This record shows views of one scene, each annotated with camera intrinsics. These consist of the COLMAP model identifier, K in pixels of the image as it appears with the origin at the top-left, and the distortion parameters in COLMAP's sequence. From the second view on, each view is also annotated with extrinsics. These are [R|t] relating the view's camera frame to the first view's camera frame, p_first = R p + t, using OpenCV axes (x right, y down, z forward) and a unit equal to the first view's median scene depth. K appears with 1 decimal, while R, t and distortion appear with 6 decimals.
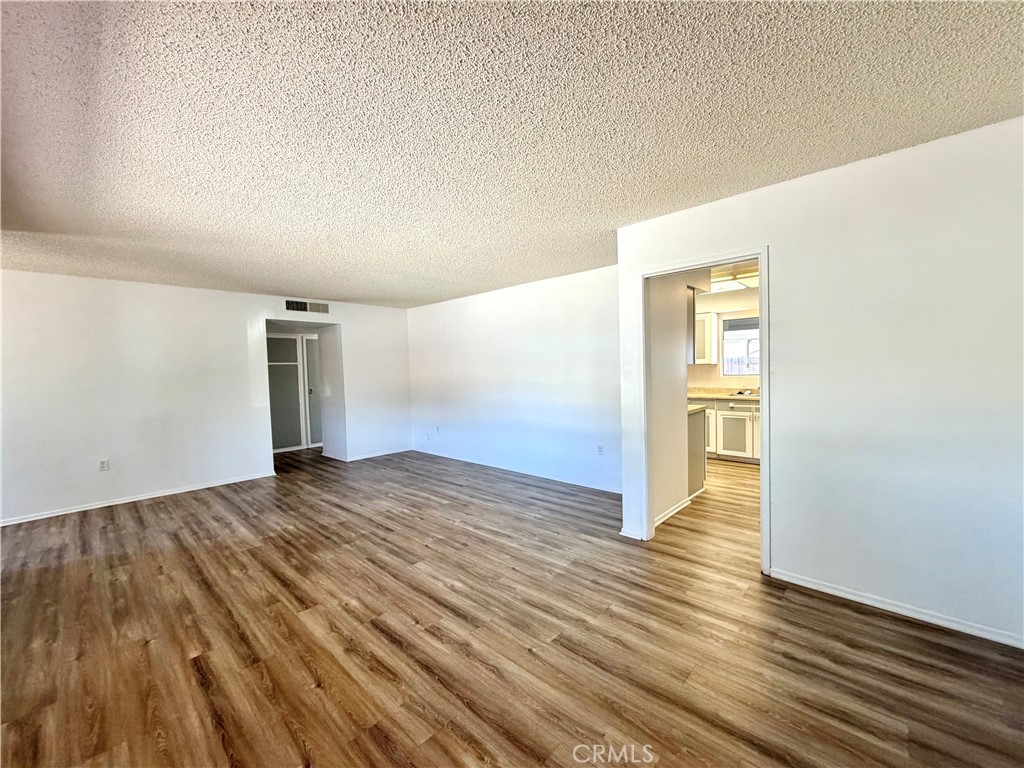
lens RADIAL K [[407.2, 0, 513.5], [0, 407.2, 382.1], [0, 0, 1]] dist [-0.000587, -0.000694]
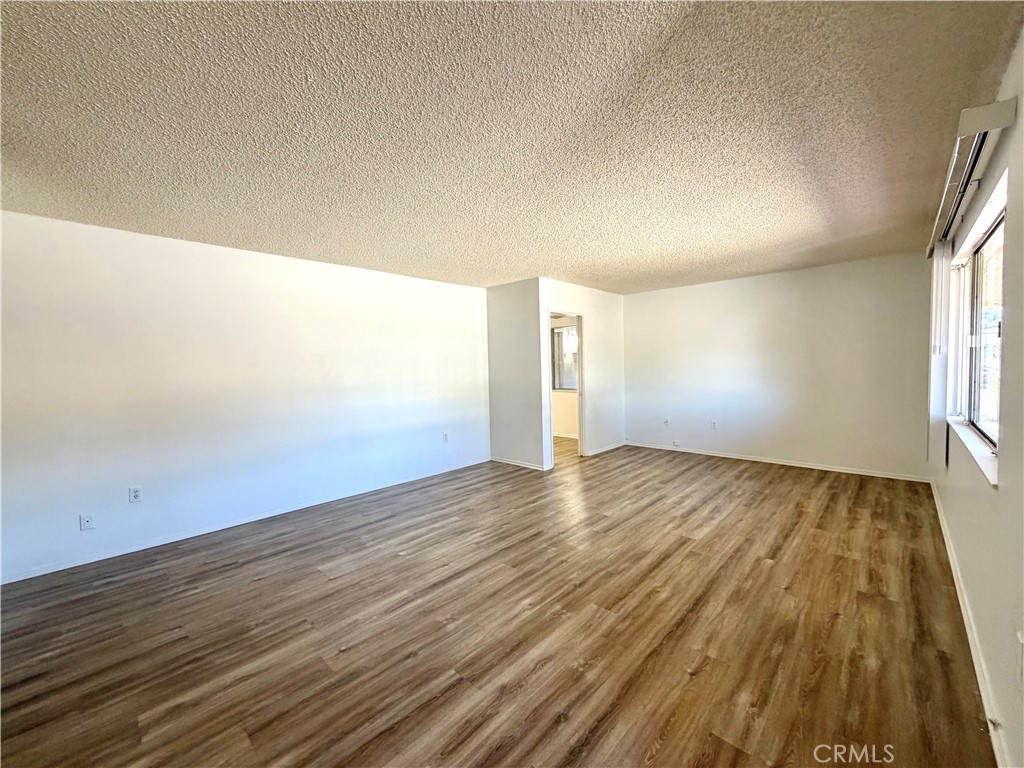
lens RADIAL K [[407.2, 0, 508.7], [0, 407.2, 380.7], [0, 0, 1]] dist [-0.000587, -0.000694]
pose [[0.012087, -0.013140, 0.999841, -1.280111], [0.056103, 0.998347, 0.012442, 0.002087], [-0.998352, 0.055944, 0.012804, 1.083901]]
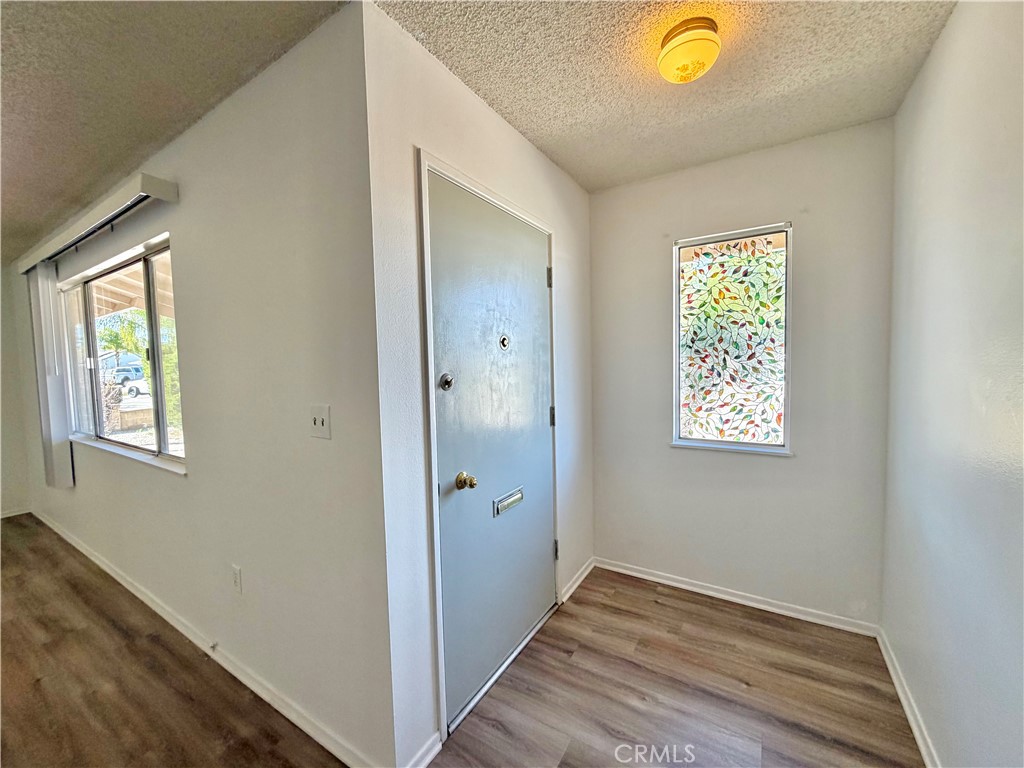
lens RADIAL K [[407.2, 0, 508.1], [0, 407.2, 383.0], [0, 0, 1]] dist [-0.000587, -0.000694]
pose [[-0.980248, 0.064492, -0.186960, -1.178964], [0.047930, 0.994624, 0.091794, -0.009516], [0.191875, 0.081020, -0.978069, 1.215134]]
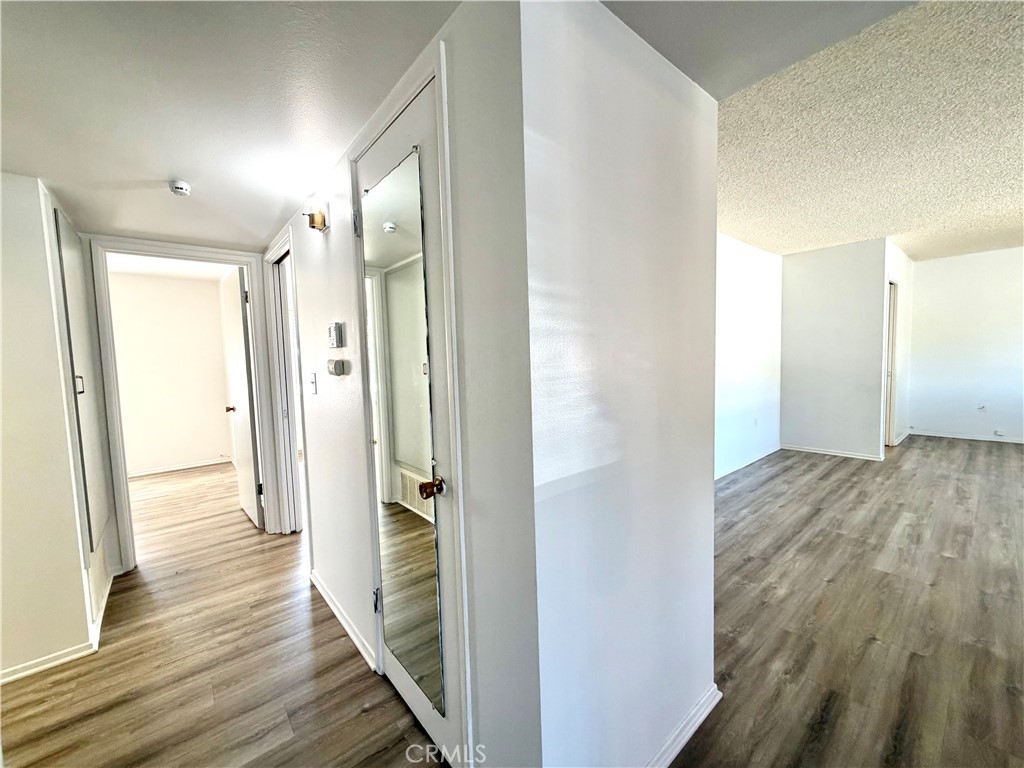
lens RADIAL K [[407.2, 0, 510.2], [0, 407.2, 389.3], [0, 0, 1]] dist [-0.000587, -0.000694]
pose [[0.127288, -0.064236, 0.989784, -1.224828], [0.061009, 0.996518, 0.056827, -0.021039], [-0.989988, 0.053152, 0.130764, 2.022884]]
